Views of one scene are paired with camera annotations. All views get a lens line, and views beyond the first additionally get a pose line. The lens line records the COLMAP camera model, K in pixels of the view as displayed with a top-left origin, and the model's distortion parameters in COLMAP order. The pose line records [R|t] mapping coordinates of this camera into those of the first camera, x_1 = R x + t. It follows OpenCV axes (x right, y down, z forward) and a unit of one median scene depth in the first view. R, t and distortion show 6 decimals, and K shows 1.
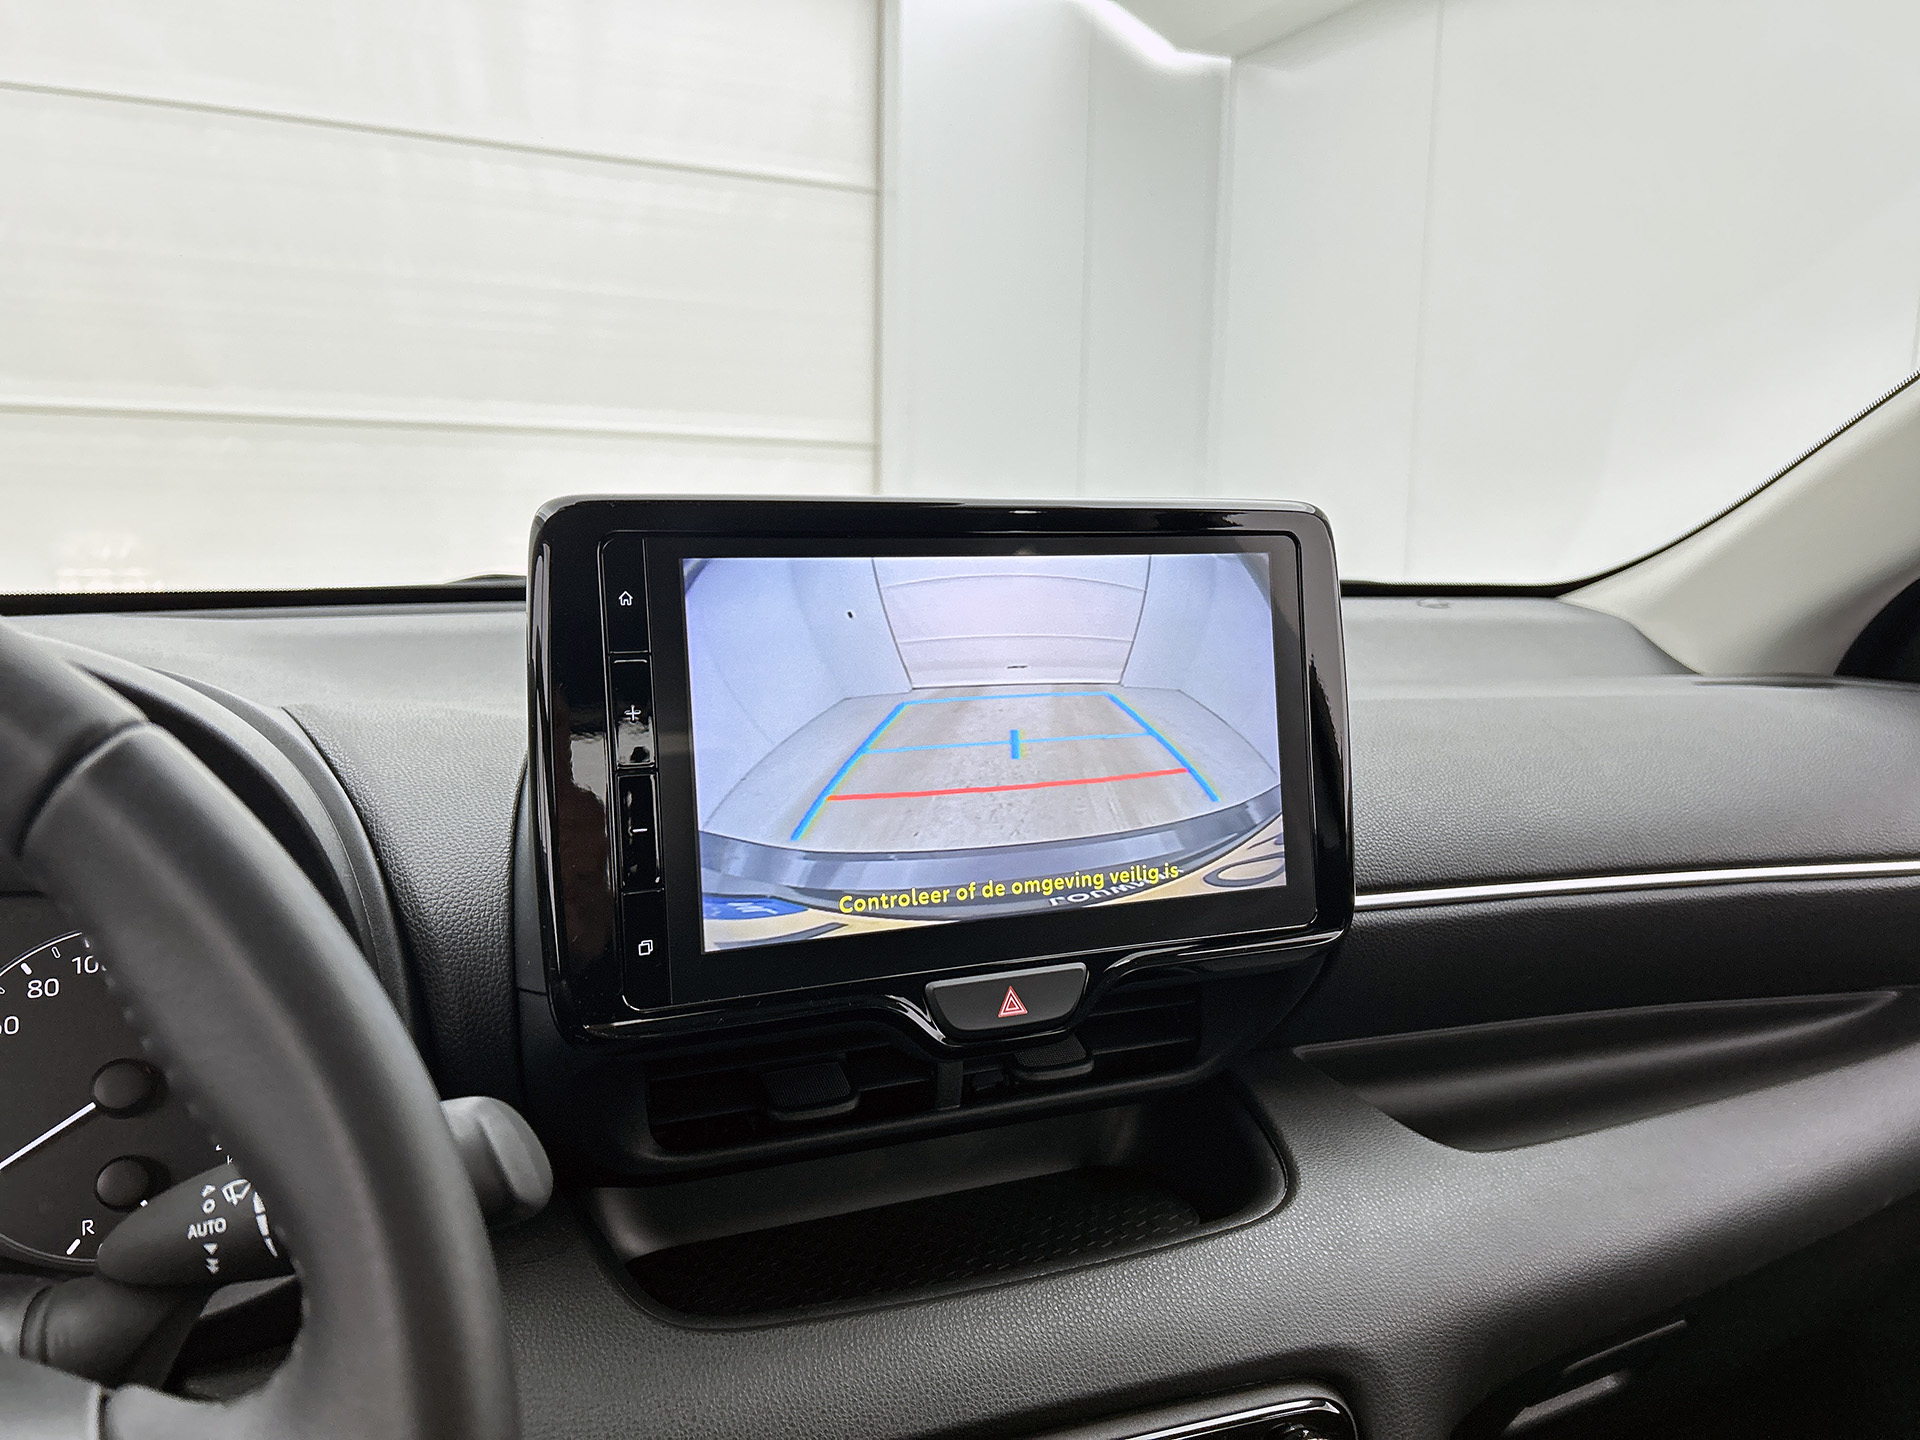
lens RADIAL K [[1477.8, 0, 961.8], [0, 1477.8, 725.5], [0, 0, 1]] dist [0.048569, -0.077551]
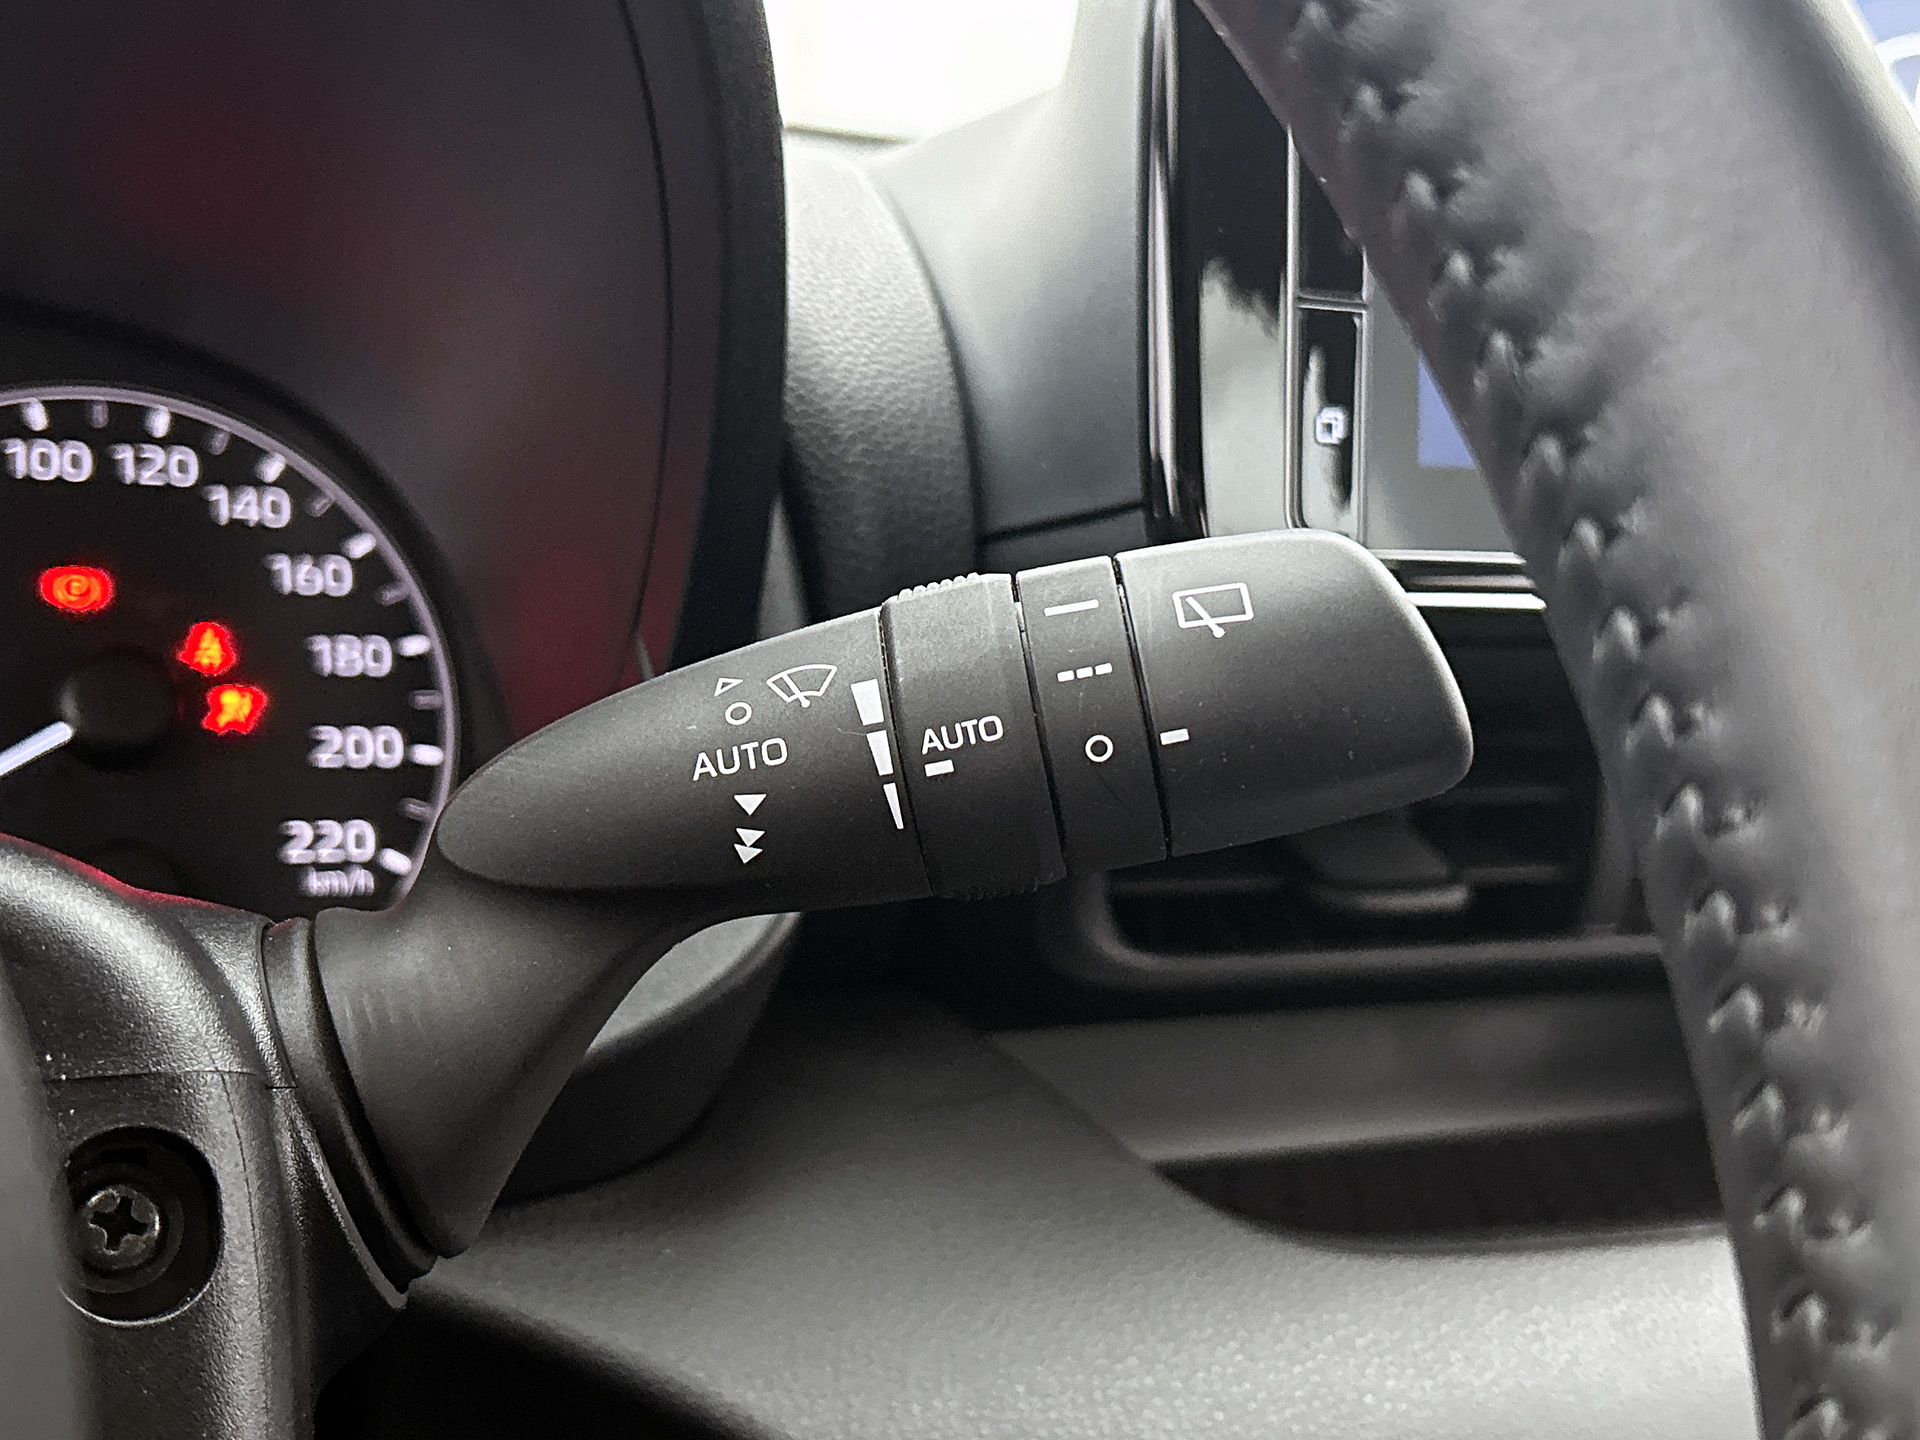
lens RADIAL K [[2423.0, 0, 979.4], [0, 2423.0, 720.1], [0, 0, 1]] dist [0.020577, 0.000000]
pose [[0.995479, 0.061811, 0.072113, -0.323548], [-0.062989, 0.997914, 0.014172, 0.206254], [-0.071087, -0.018651, 0.997296, 0.186337]]
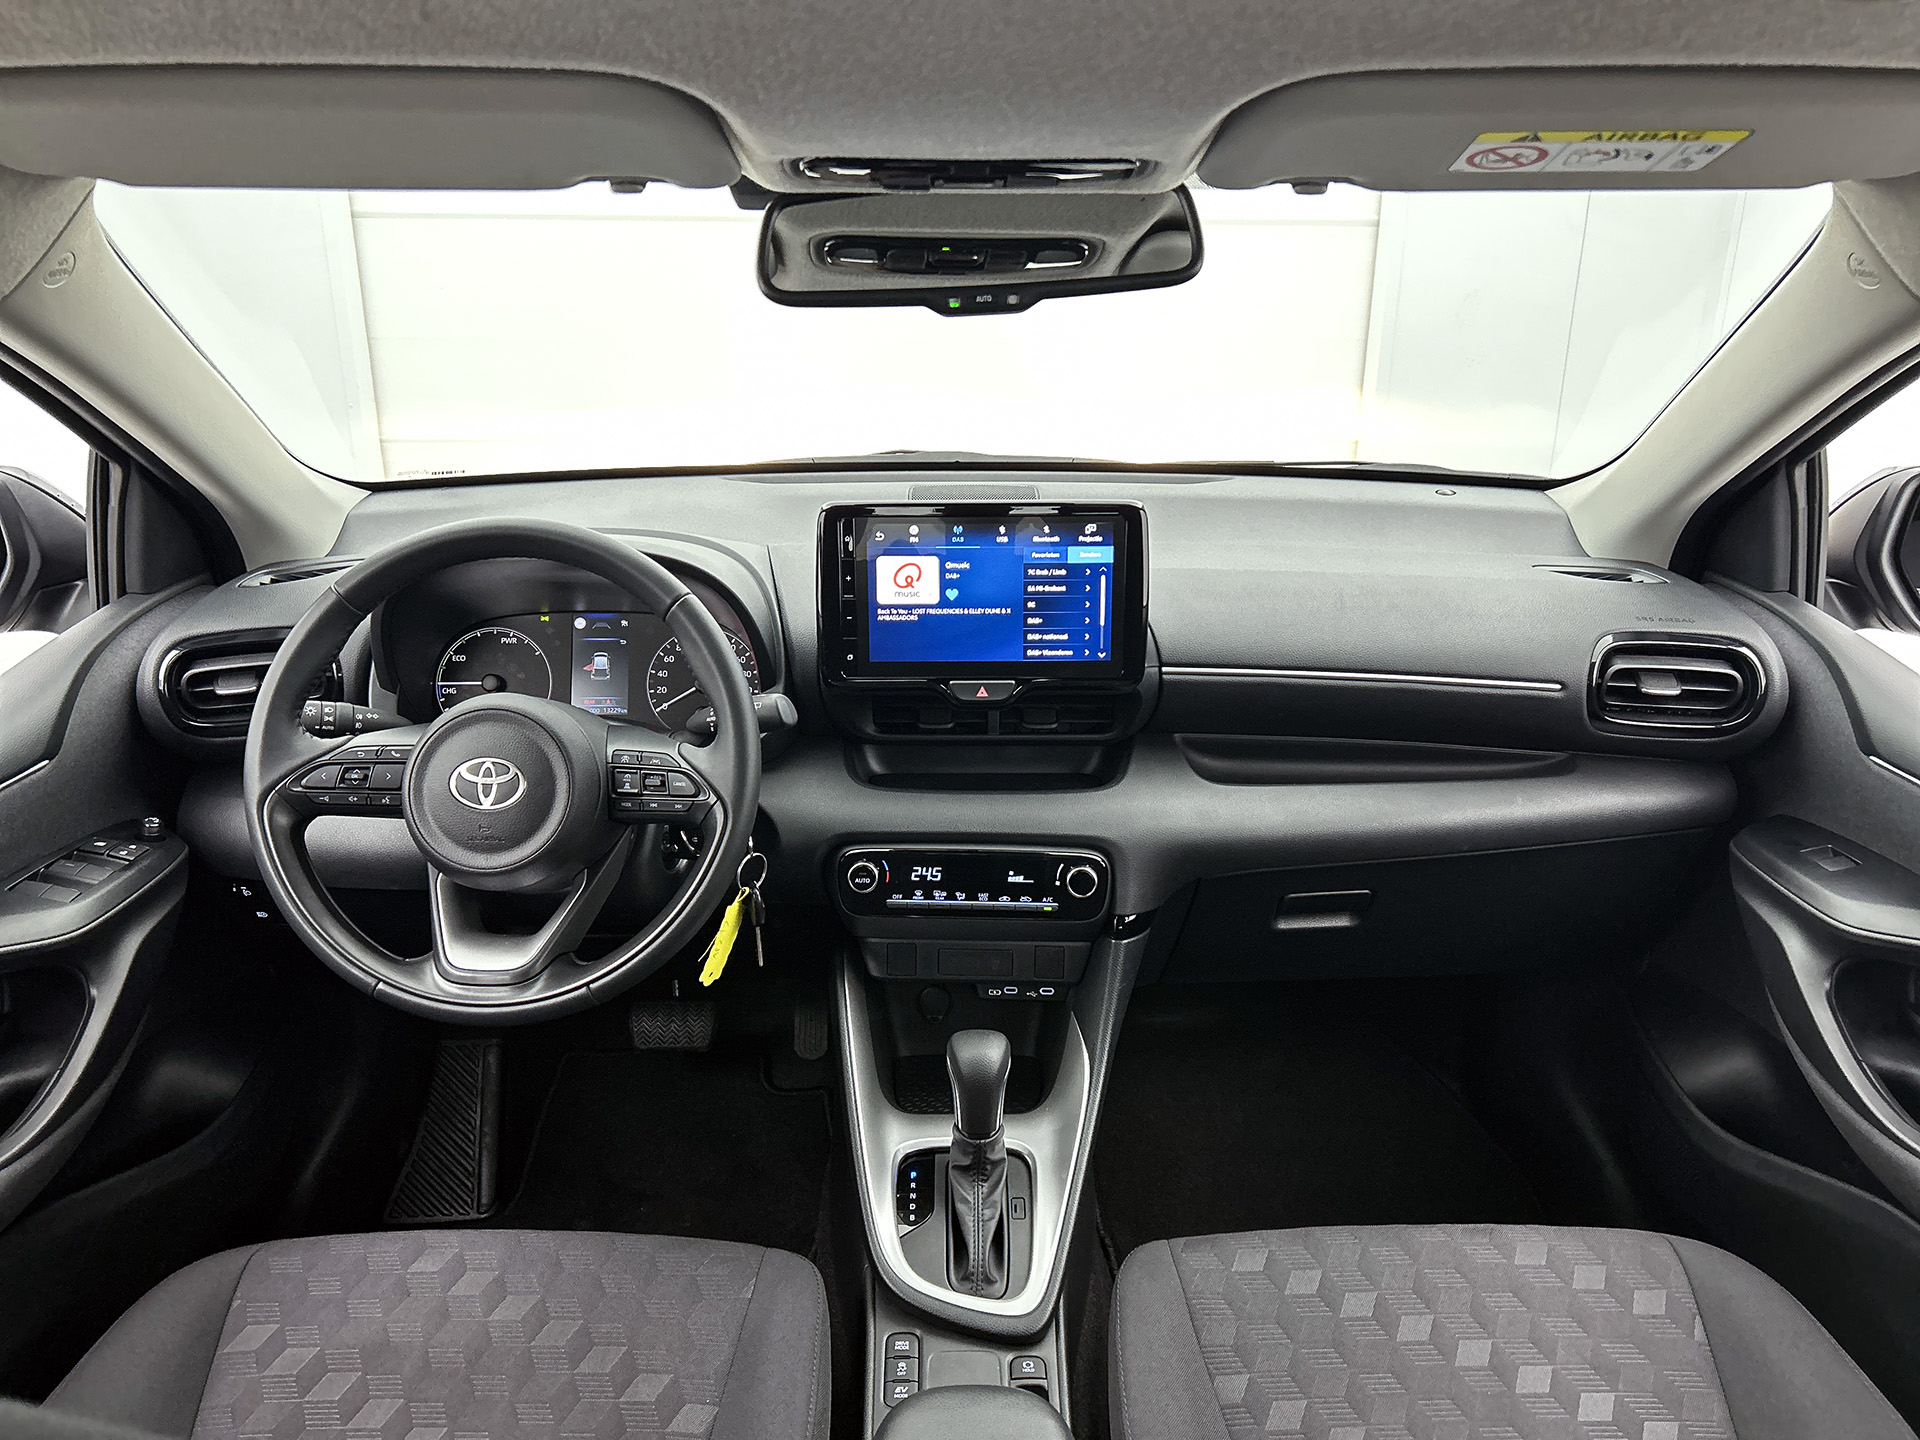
lens RADIAL K [[1477.8, 0, 965.2], [0, 1477.8, 731.4], [0, 0, 1]] dist [0.048569, -0.077551]
pose [[0.918407, 0.128572, -0.374163, 0.965649], [-0.050356, 0.976019, 0.211783, -0.294406], [0.392419, -0.175662, 0.902857, -1.380360]]
